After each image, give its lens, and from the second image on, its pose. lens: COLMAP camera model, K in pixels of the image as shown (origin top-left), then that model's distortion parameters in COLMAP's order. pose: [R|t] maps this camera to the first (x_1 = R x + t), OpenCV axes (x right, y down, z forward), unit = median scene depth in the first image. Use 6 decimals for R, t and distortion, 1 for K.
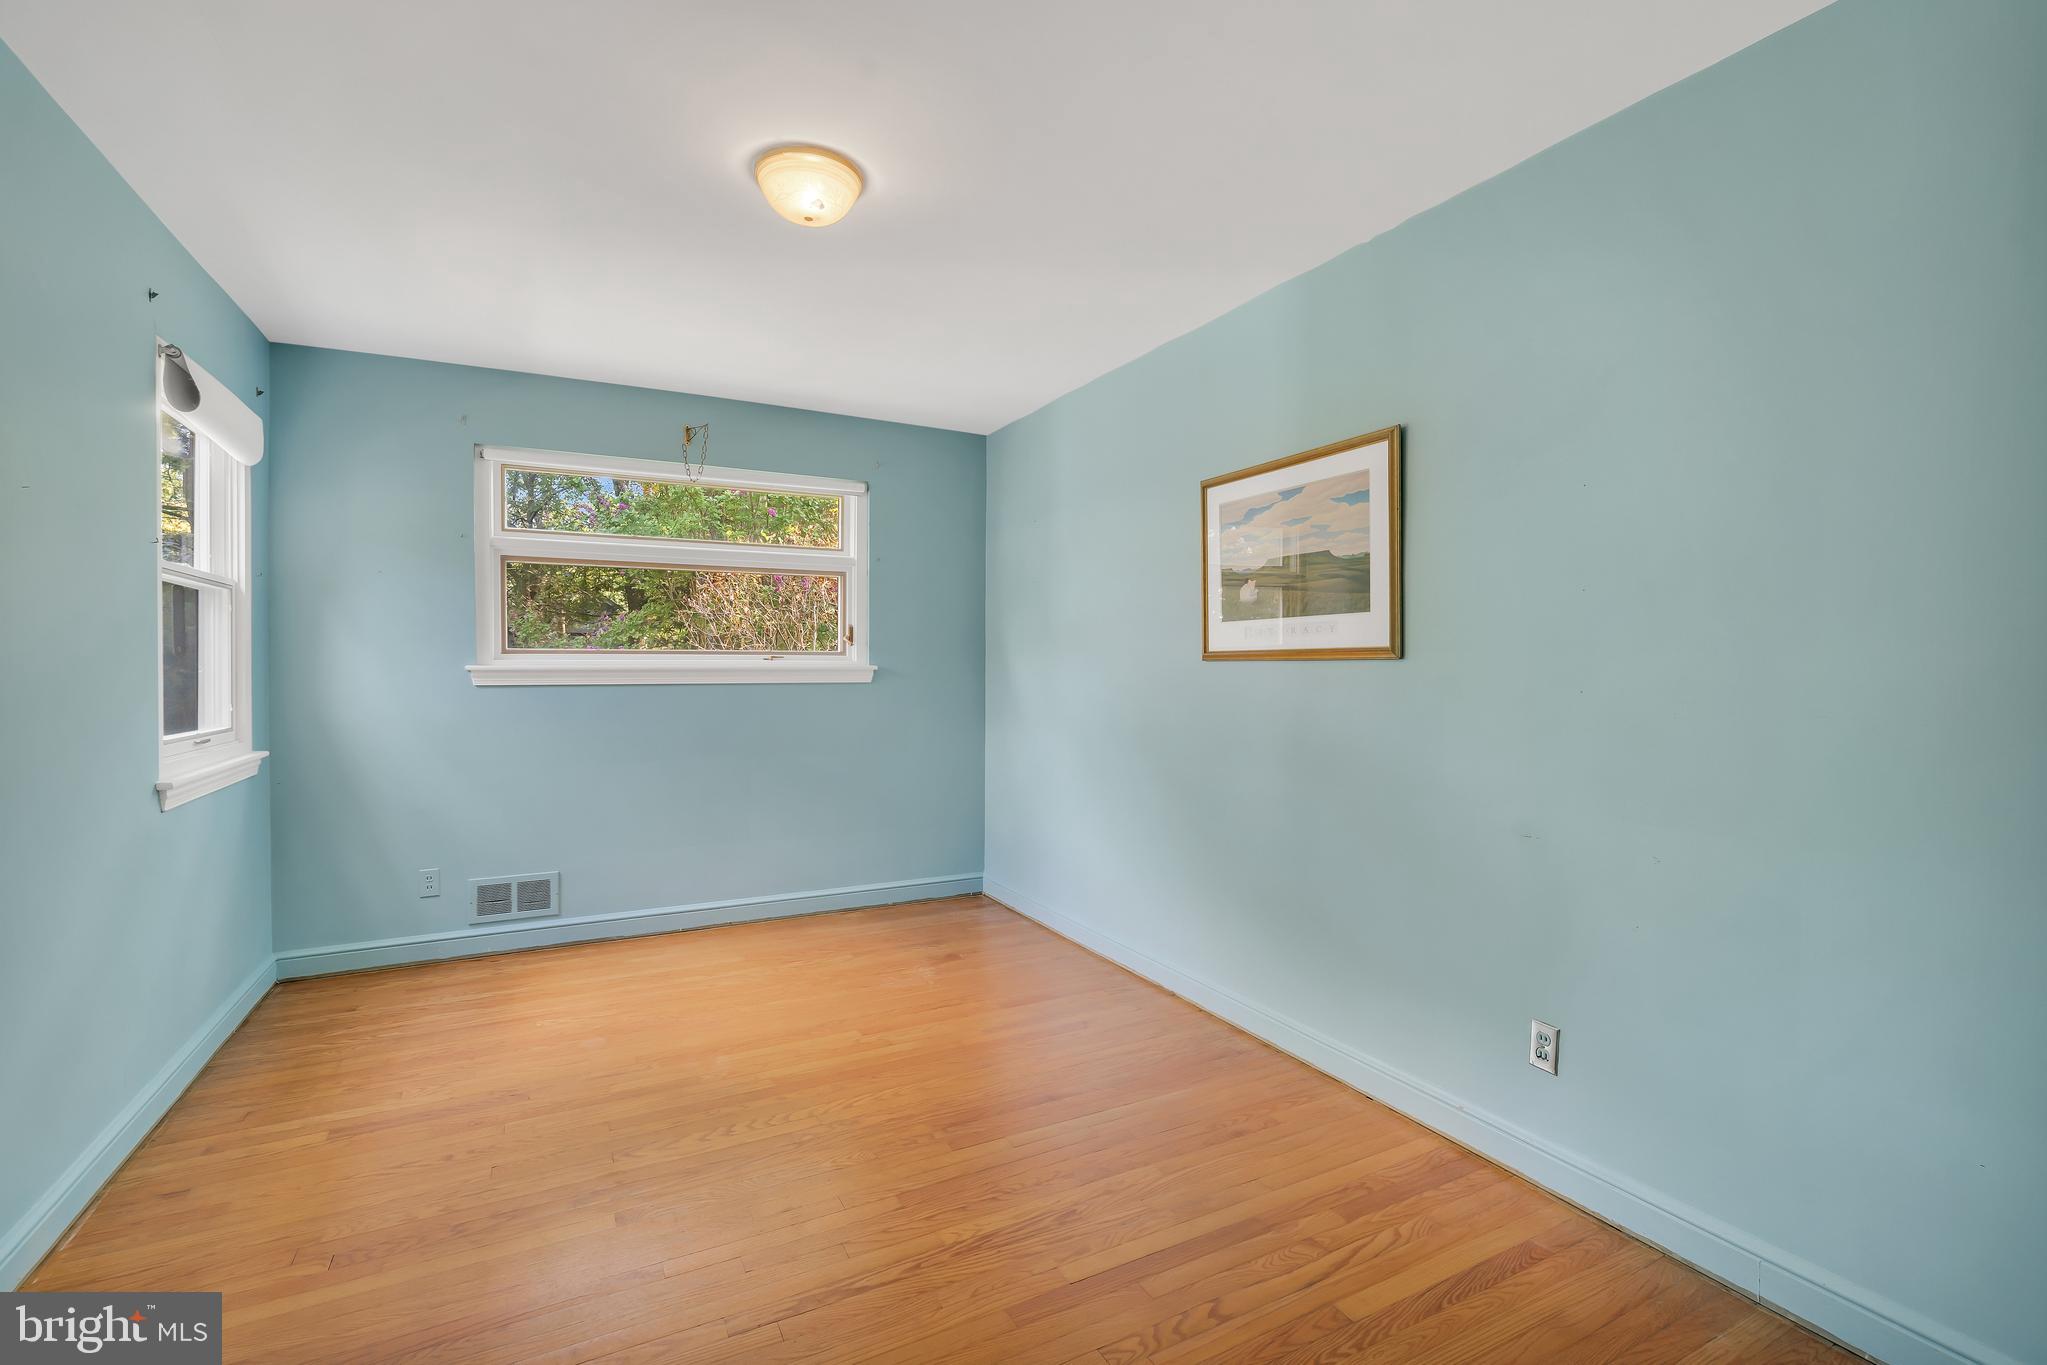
lens RADIAL K [[908.7, 0, 1028.1], [0, 908.7, 679.2], [0, 0, 1]] dist [-0.002260, 0.000477]
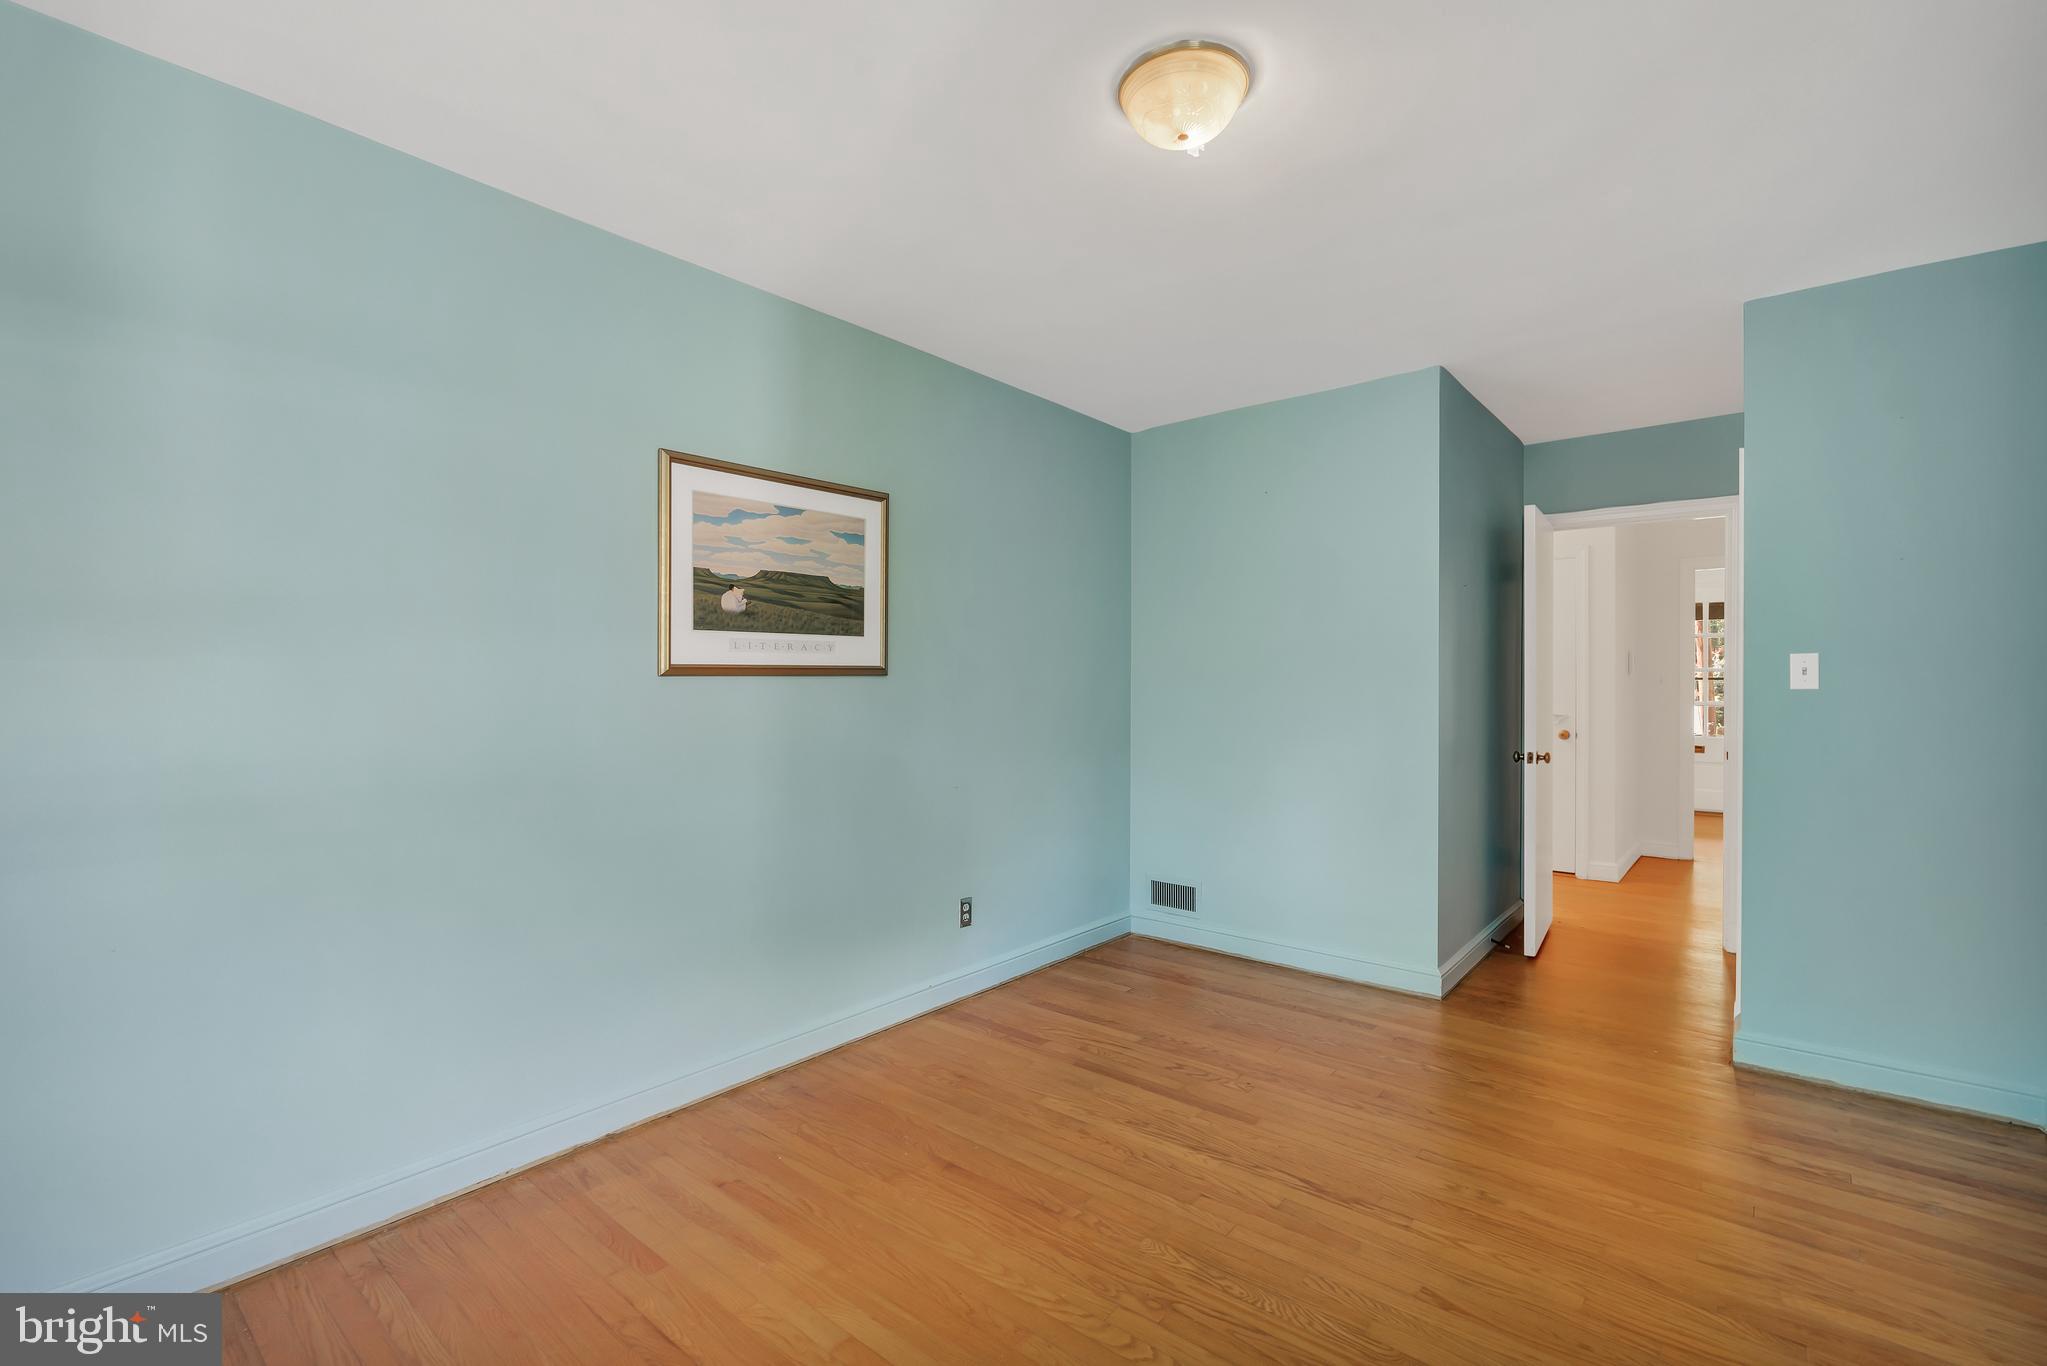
lens RADIAL K [[908.7, 0, 1028.1], [0, 908.7, 679.7], [0, 0, 1]] dist [-0.002260, 0.000477]
pose [[-0.377655, -0.005050, 0.925933, -0.799381], [0.014124, 0.999837, 0.011213, -0.026162], [-0.925839, 0.017313, -0.377522, 1.211843]]
